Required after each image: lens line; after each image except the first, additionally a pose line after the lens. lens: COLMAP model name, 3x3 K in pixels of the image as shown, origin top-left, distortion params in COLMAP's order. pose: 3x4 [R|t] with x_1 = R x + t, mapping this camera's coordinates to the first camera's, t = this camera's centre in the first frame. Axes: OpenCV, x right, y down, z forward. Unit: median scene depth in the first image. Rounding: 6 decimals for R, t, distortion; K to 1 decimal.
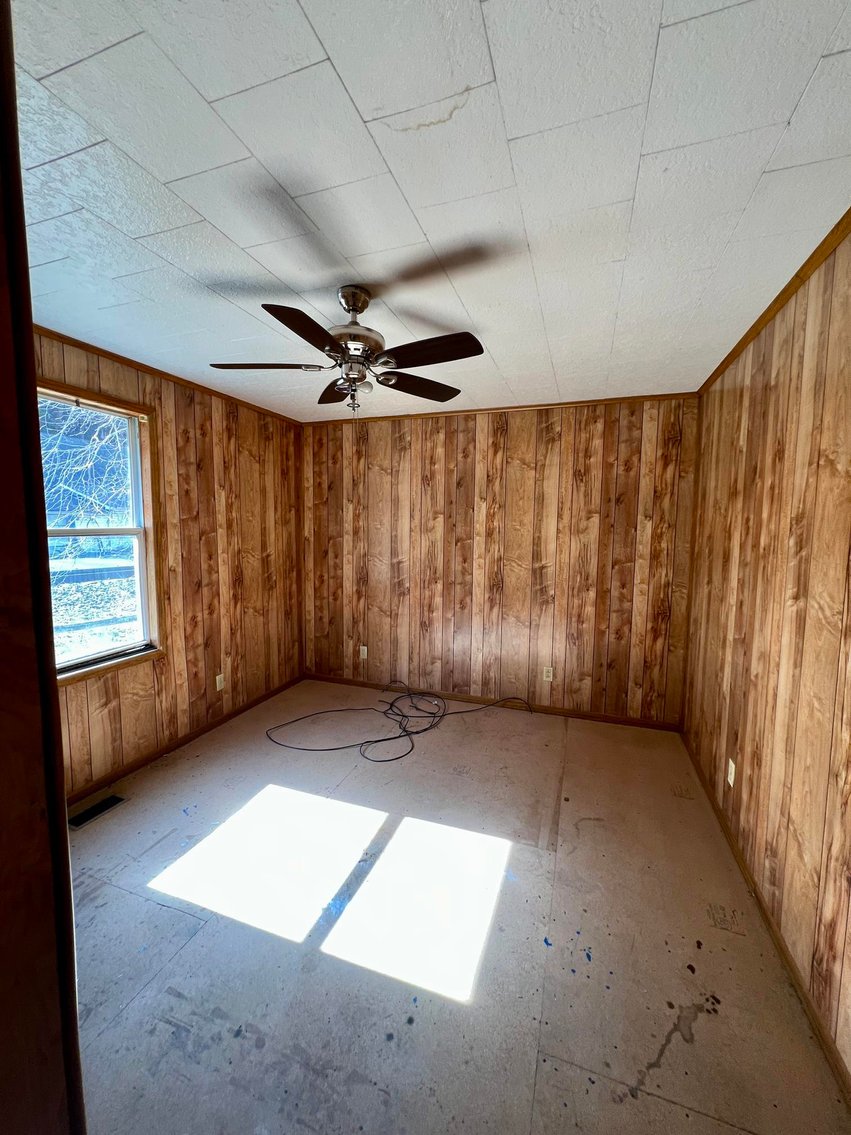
lens RADIAL K [[454.2, 0, 425.5], [0, 454.2, 567.5], [0, 0, 1]] dist [-0.007694, 0.001821]
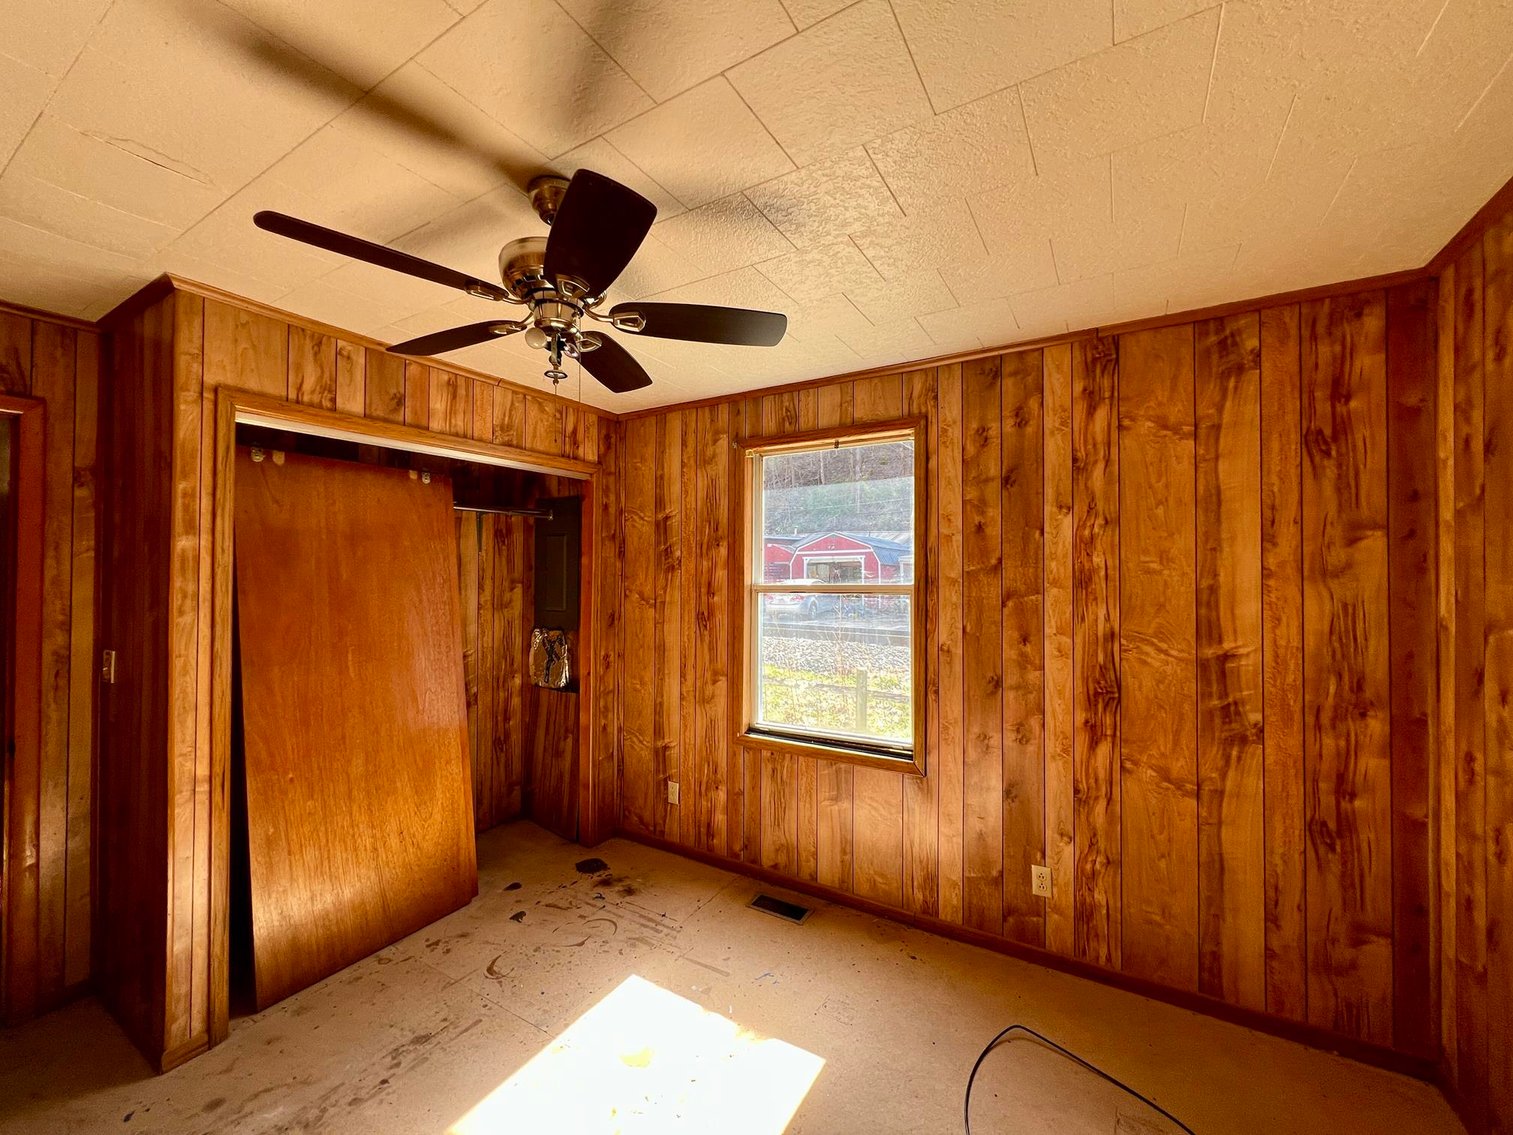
lens RADIAL K [[607.1, 0, 759.4], [0, 607.1, 572.4], [0, 0, 1]] dist [-0.001950, 0.000474]
pose [[-0.200523, -0.020277, -0.979479, 0.323237], [-0.095210, 0.995457, -0.001116, -0.073514], [0.975052, 0.093032, -0.201543, 0.847027]]
